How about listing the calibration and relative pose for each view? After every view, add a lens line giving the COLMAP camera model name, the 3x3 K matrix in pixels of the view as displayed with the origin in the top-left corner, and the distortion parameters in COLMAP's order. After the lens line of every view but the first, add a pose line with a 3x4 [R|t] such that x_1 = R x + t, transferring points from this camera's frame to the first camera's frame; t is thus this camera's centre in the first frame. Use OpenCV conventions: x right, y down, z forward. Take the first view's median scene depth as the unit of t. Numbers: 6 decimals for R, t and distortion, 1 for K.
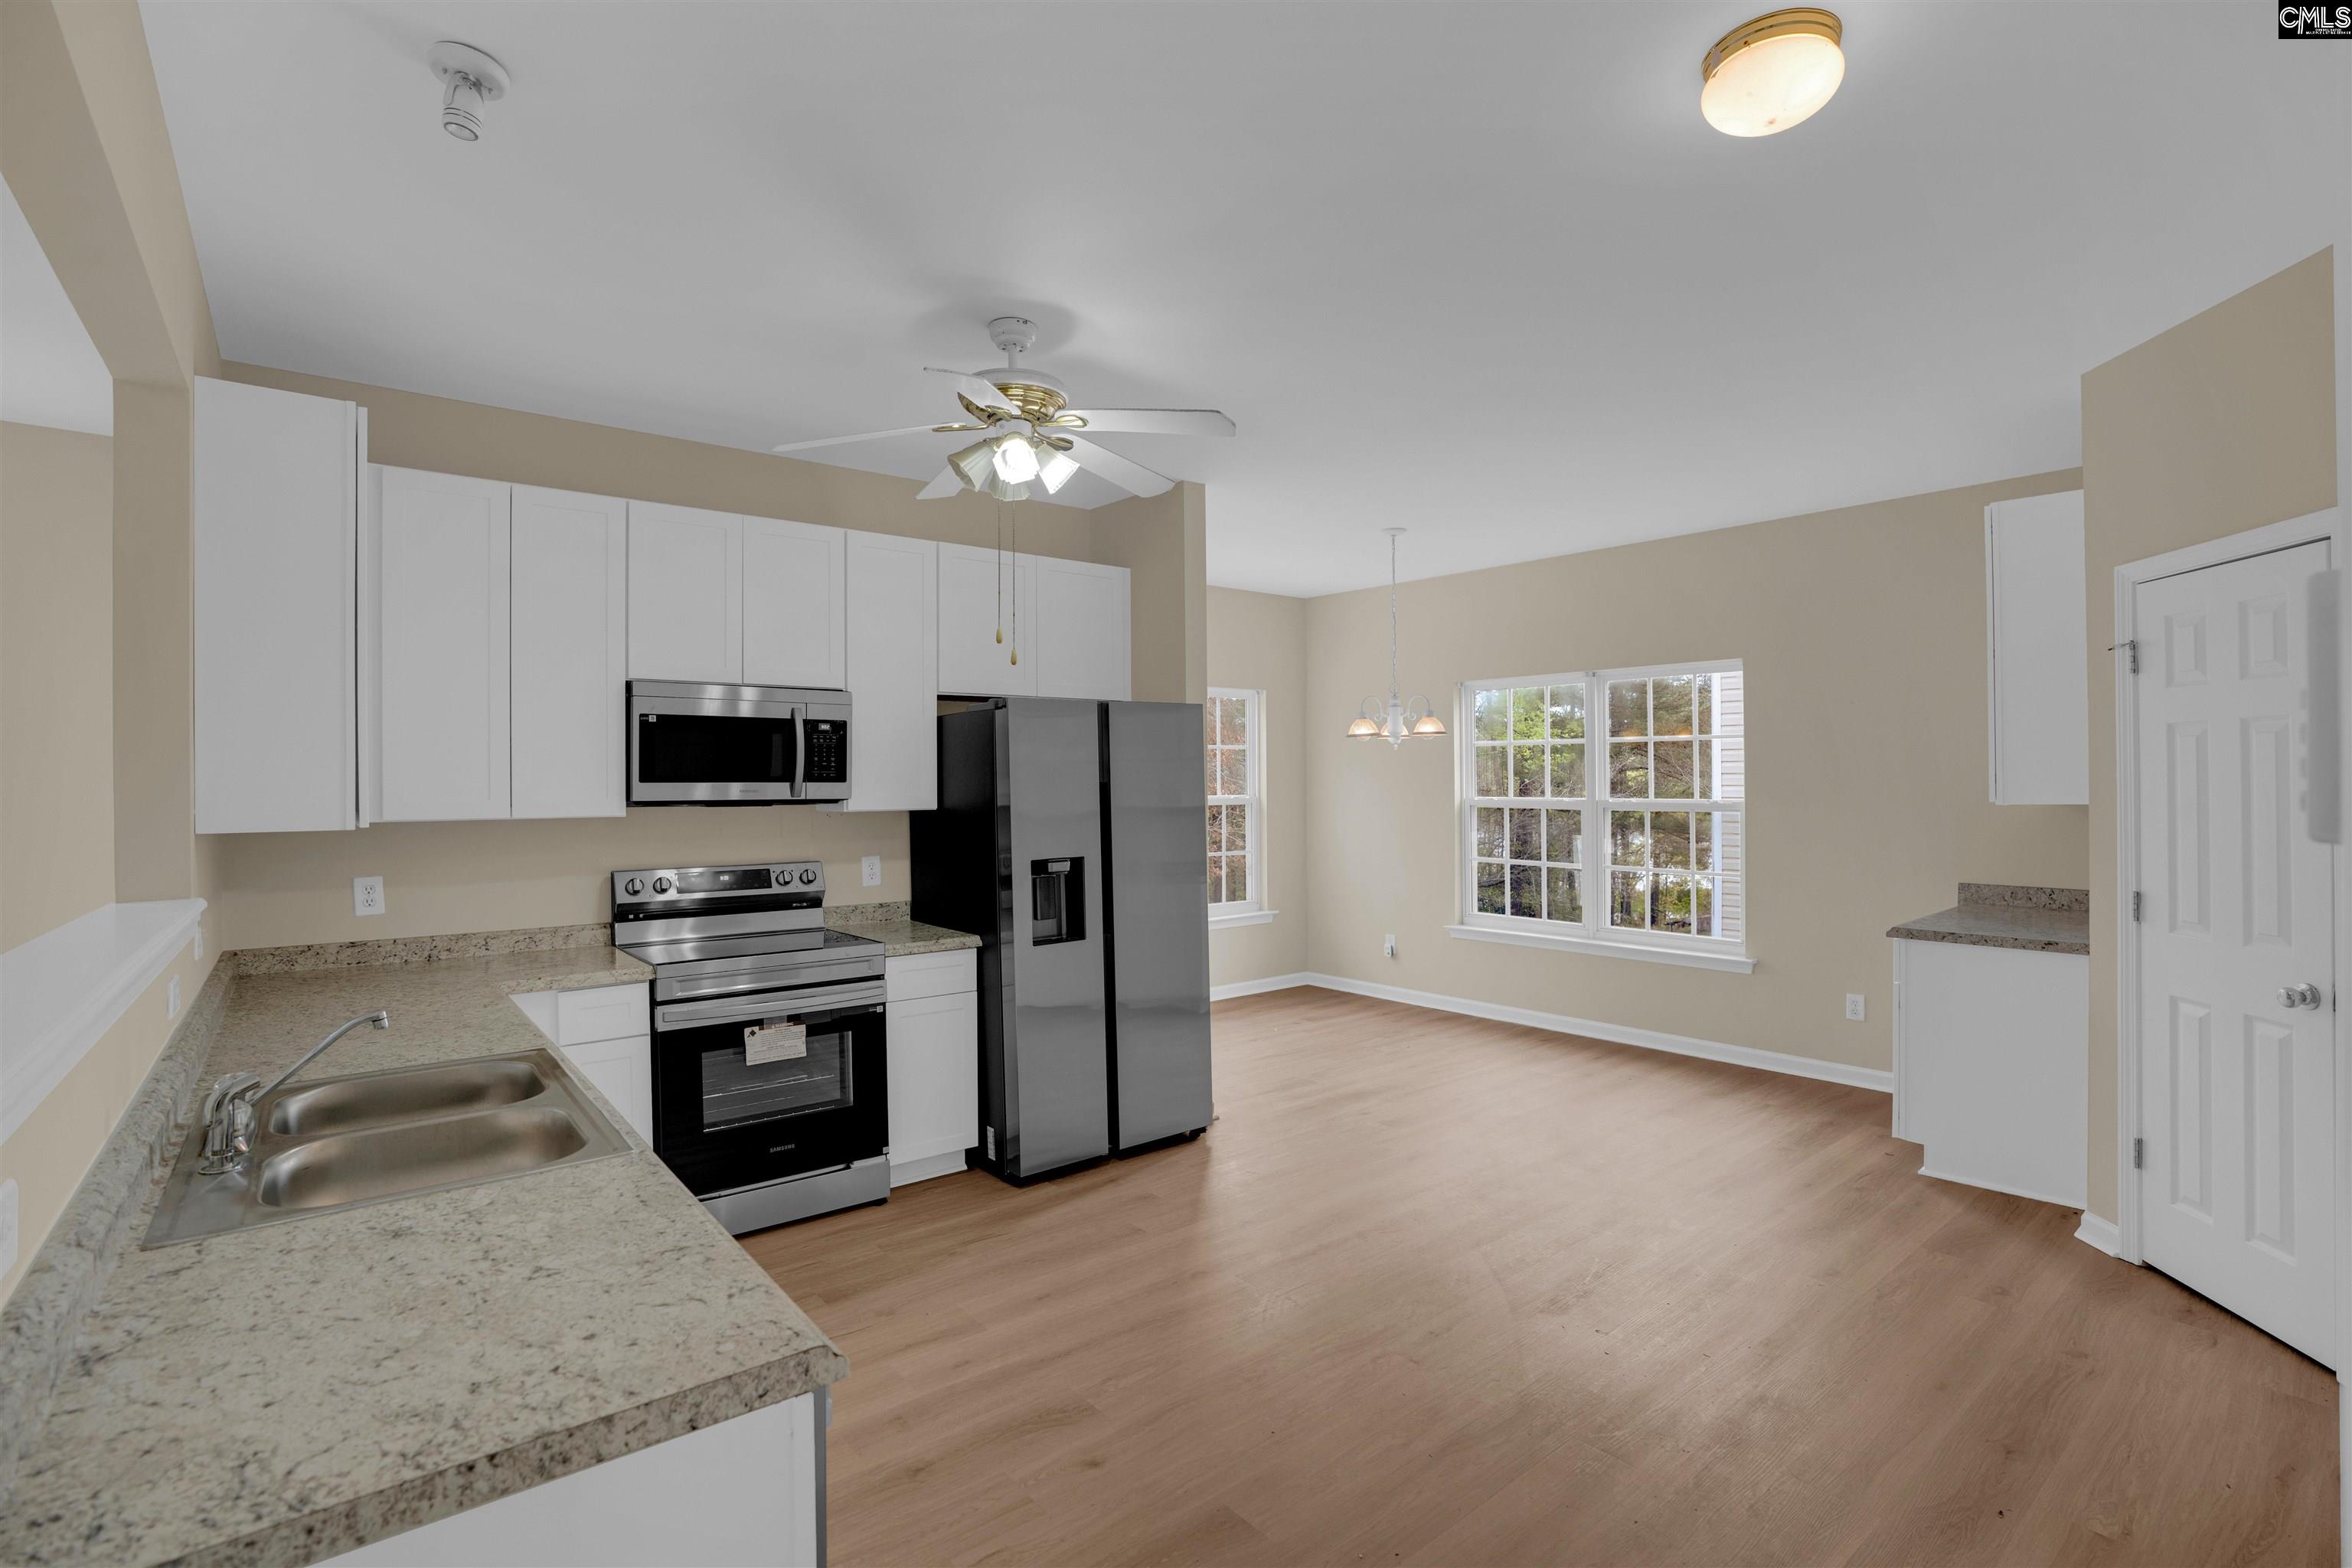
lens RADIAL K [[1096.1, 0, 1185.6], [0, 1096.1, 763.6], [0, 0, 1]] dist [-0.069980, 0.027899]
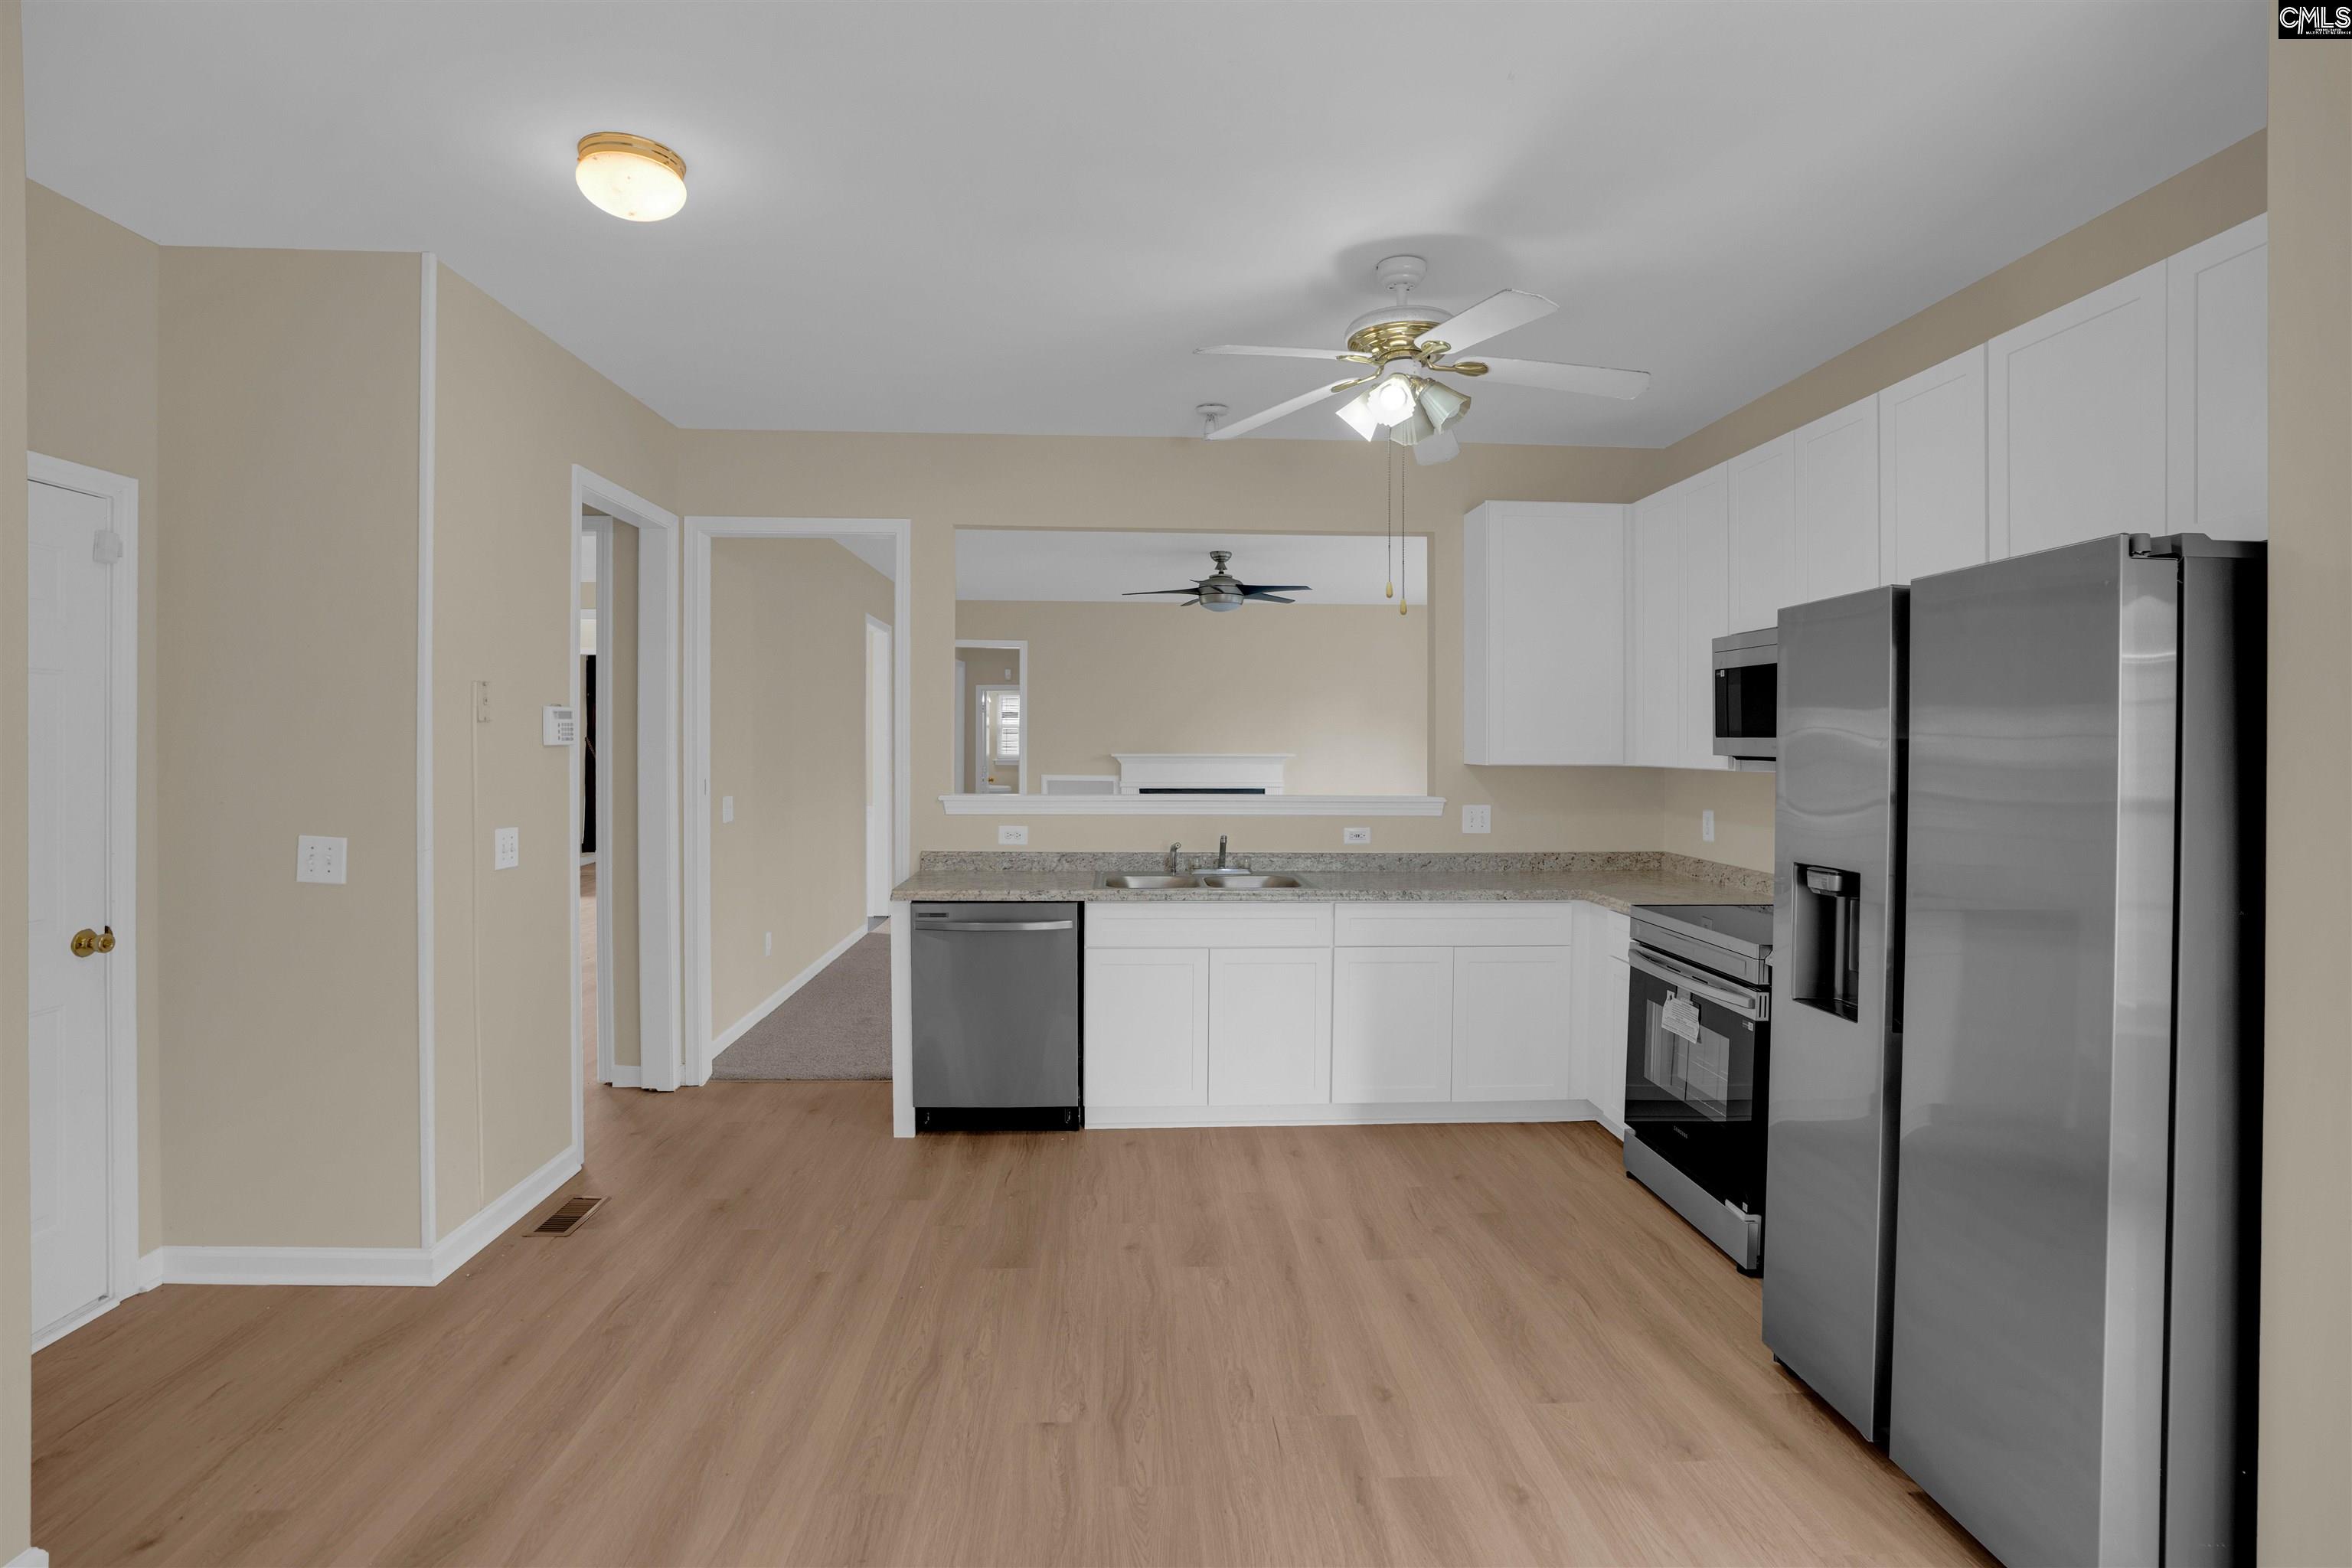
lens RADIAL K [[1118.1, 0, 1178.1], [0, 1118.1, 744.7], [0, 0, 1]] dist [-0.072391, 0.028361]
pose [[-0.592355, 0.007769, -0.805640, 0.598518], [0.010987, 0.999938, 0.001565, 0.016808], [0.805602, -0.007924, -0.592404, 1.138016]]
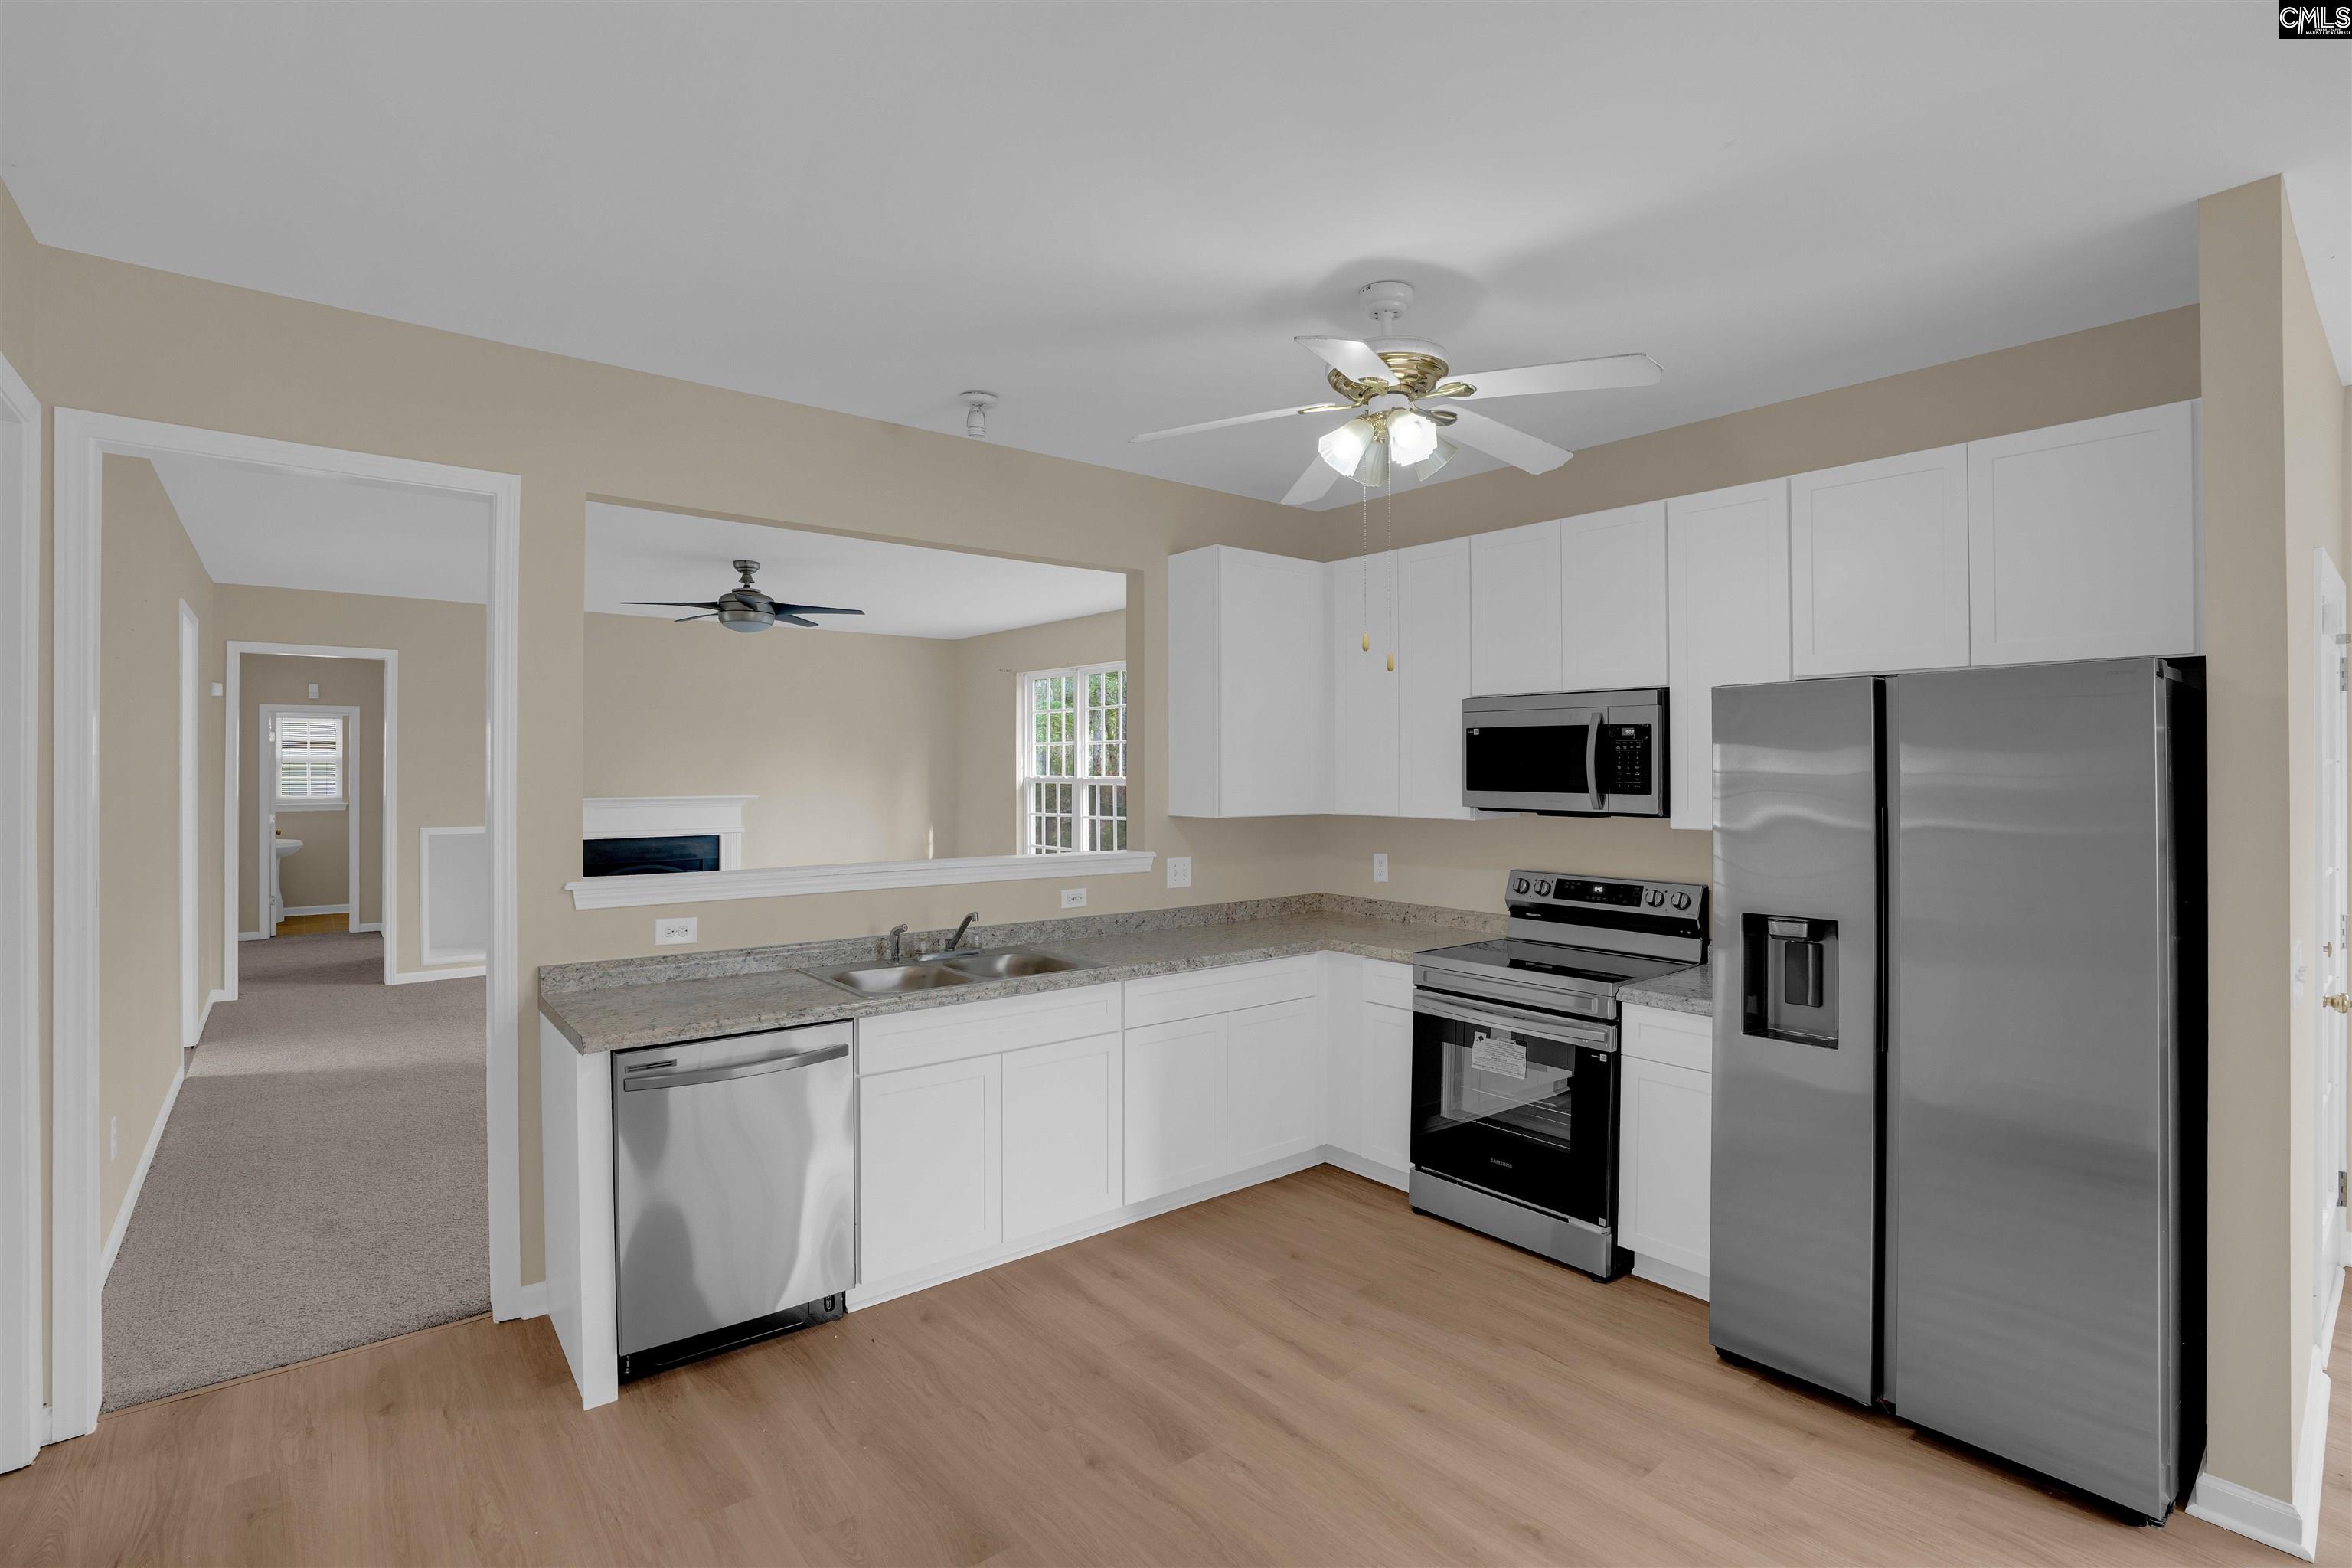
lens RADIAL K [[1096.1, 0, 1185.6], [0, 1096.1, 763.6], [0, 0, 1]] dist [-0.069980, 0.027899]
pose [[0.002257, 0.001608, -0.999996, 0.579523], [0.011982, 0.999927, 0.001635, -0.014204], [0.999926, -0.011986, 0.002238, 0.667864]]
